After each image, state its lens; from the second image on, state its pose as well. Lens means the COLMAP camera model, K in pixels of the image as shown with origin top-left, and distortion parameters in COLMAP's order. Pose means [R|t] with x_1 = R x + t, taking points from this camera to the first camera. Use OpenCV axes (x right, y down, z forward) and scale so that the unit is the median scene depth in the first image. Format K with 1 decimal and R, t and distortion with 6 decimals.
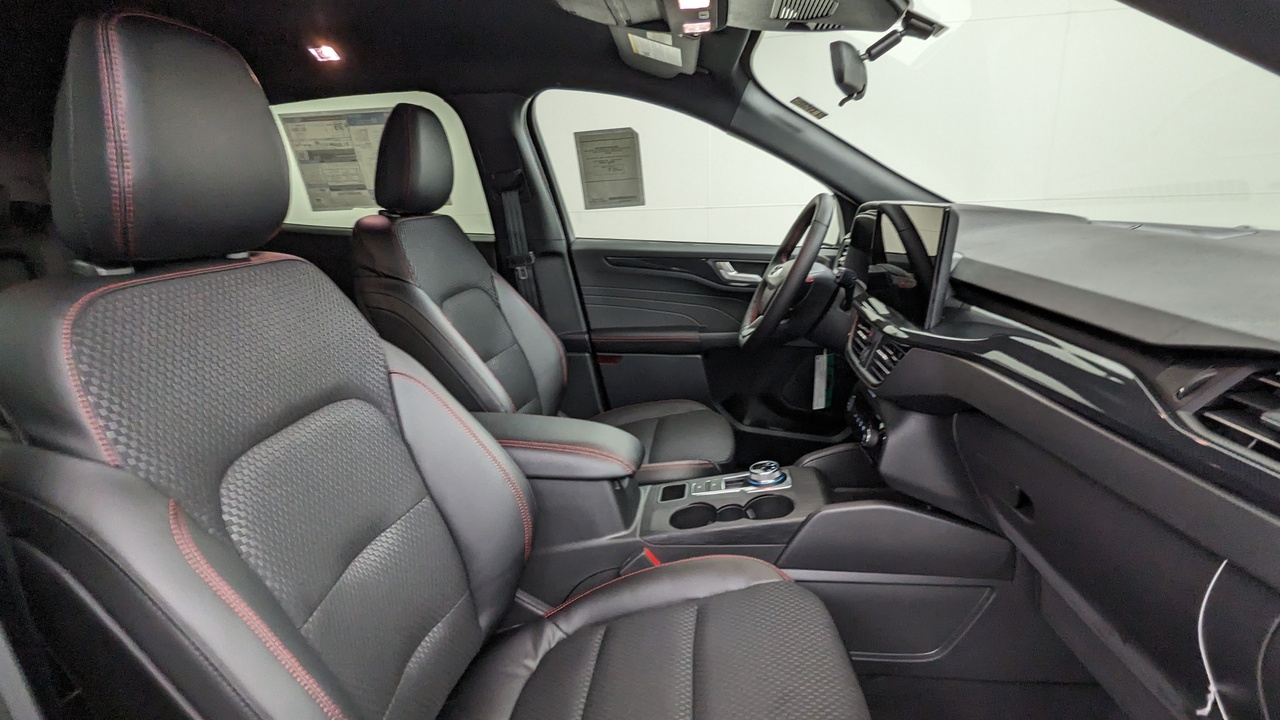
lens RADIAL K [[616.8, 0, 640.0], [0, 616.8, 360.0], [0, 0, 1]] dist [-0.000045, -0.001785]
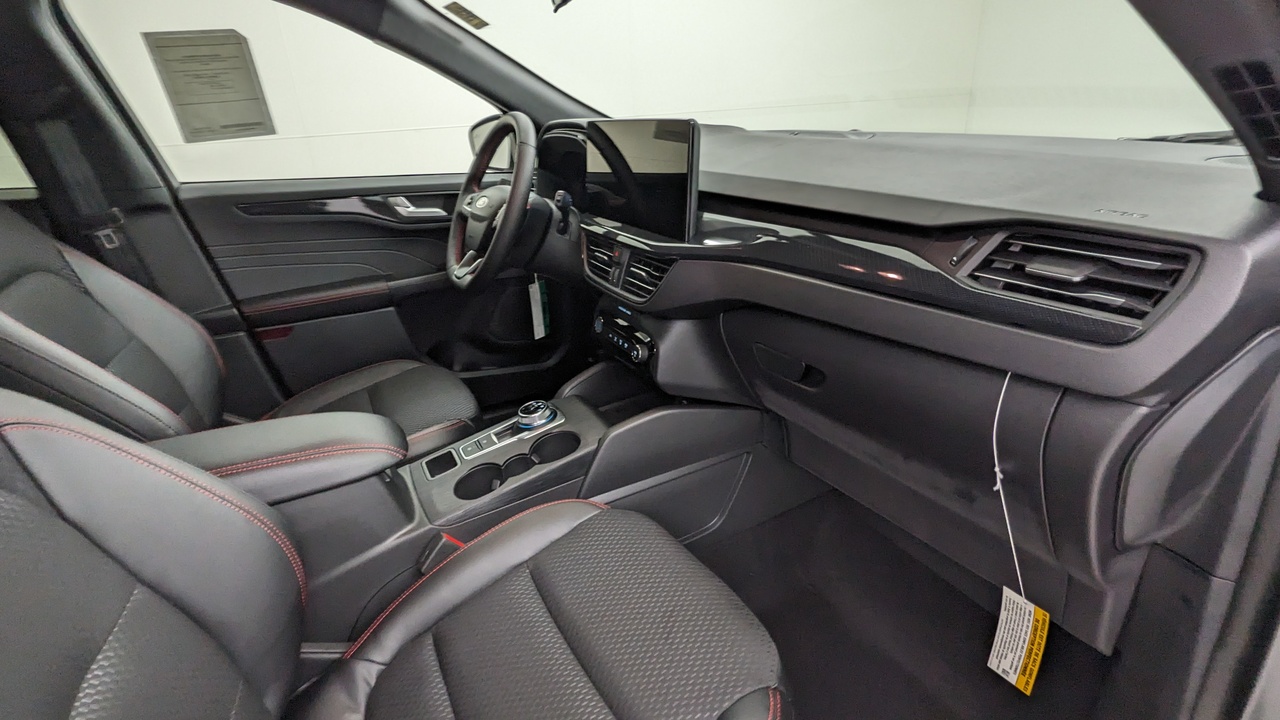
lens RADIAL K [[616.8, 0, 640.0], [0, 616.8, 360.0], [0, 0, 1]] dist [-0.000045, -0.001785]
pose [[0.816475, -0.232217, 0.528625, -0.117319], [0.171316, 0.971760, 0.162277, -0.020558], [-0.551380, -0.041933, 0.833200, 0.084114]]
